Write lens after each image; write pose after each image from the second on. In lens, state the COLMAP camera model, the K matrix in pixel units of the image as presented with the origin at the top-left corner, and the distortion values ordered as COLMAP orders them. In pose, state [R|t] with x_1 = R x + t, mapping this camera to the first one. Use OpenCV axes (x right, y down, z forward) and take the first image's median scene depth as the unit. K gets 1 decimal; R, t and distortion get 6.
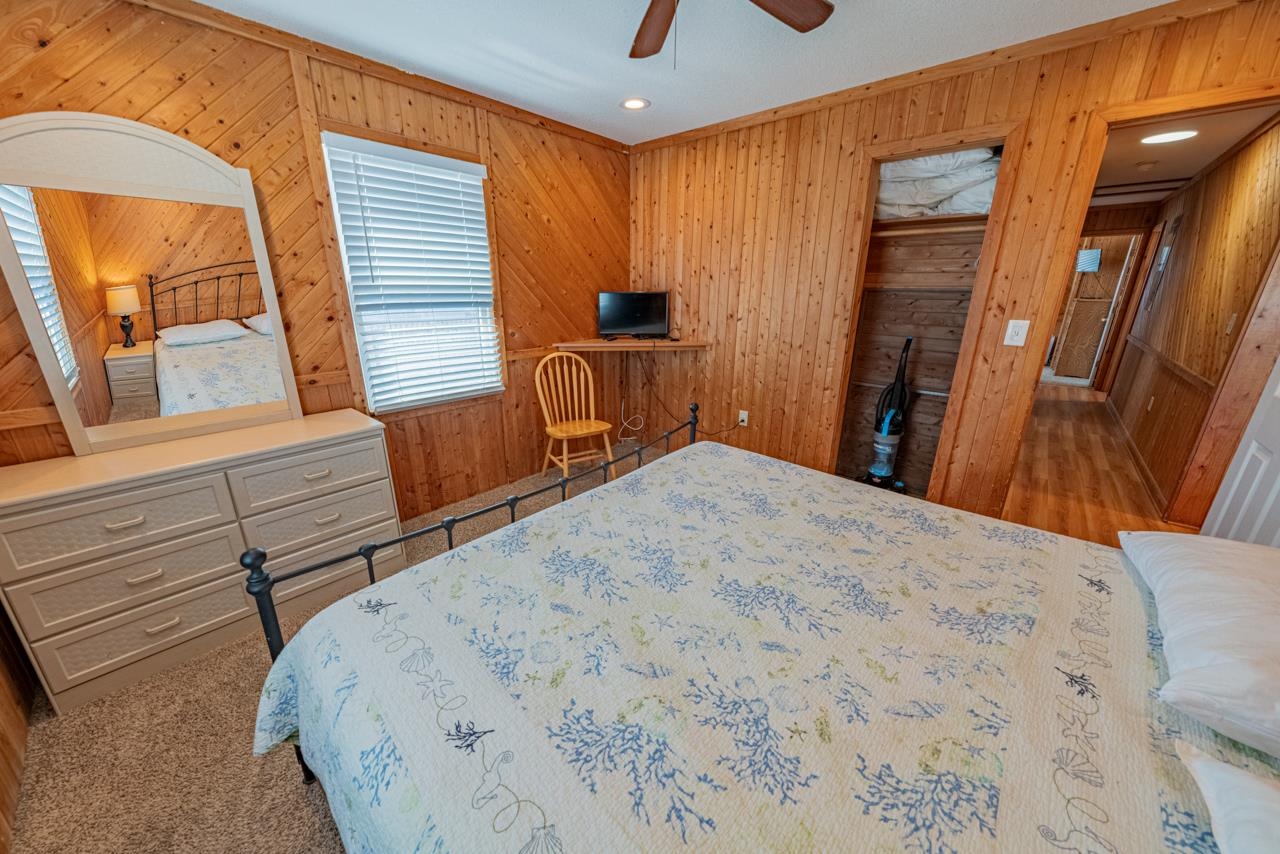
lens RADIAL K [[445.5, 0, 638.7], [0, 445.5, 425.6], [0, 0, 1]] dist [-0.000127, -0.000009]
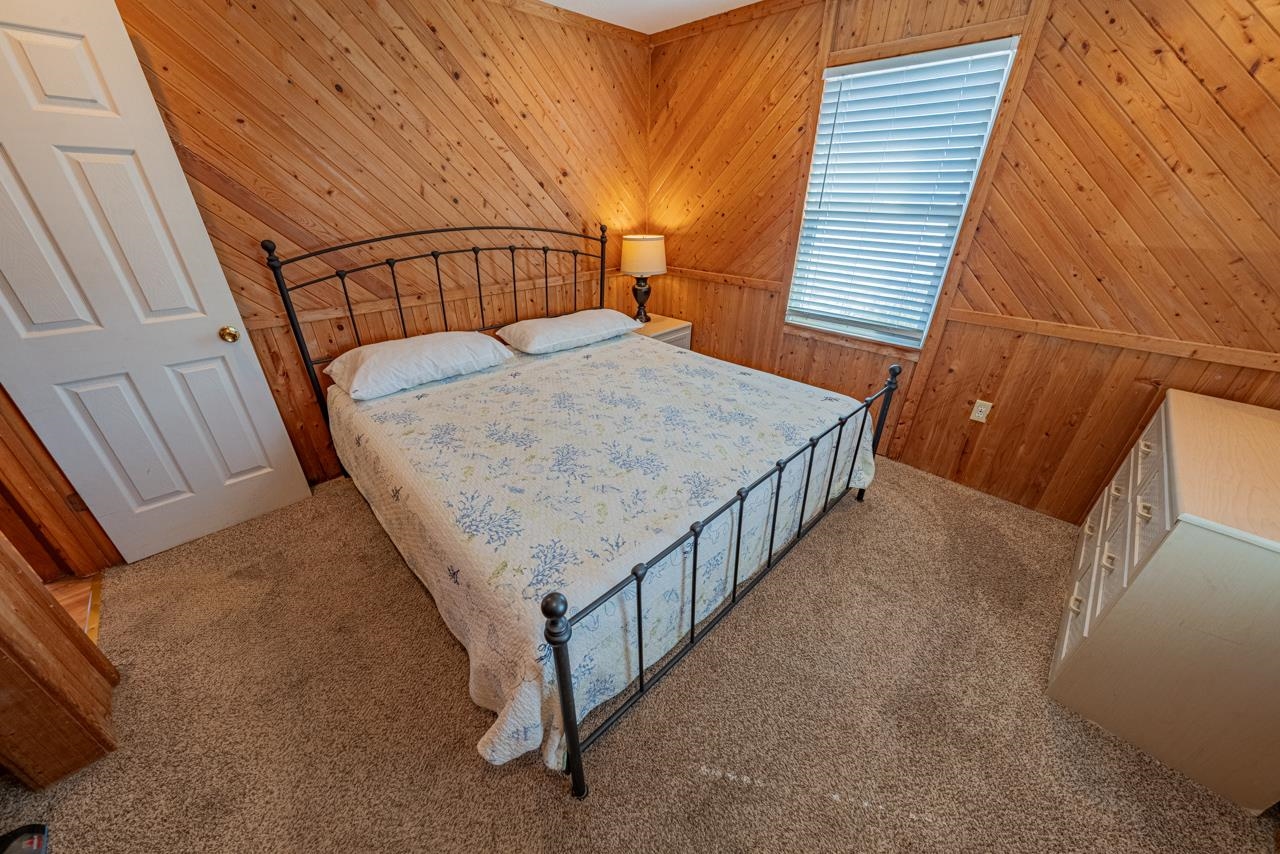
lens RADIAL K [[445.5, 0, 640.9], [0, 445.5, 425.0], [0, 0, 1]] dist [-0.000127, -0.000009]
pose [[-0.997501, -0.039104, 0.058851, 0.073667], [0.013732, 0.709734, 0.704336, -0.722668], [-0.069311, 0.703384, -0.707423, 2.115213]]
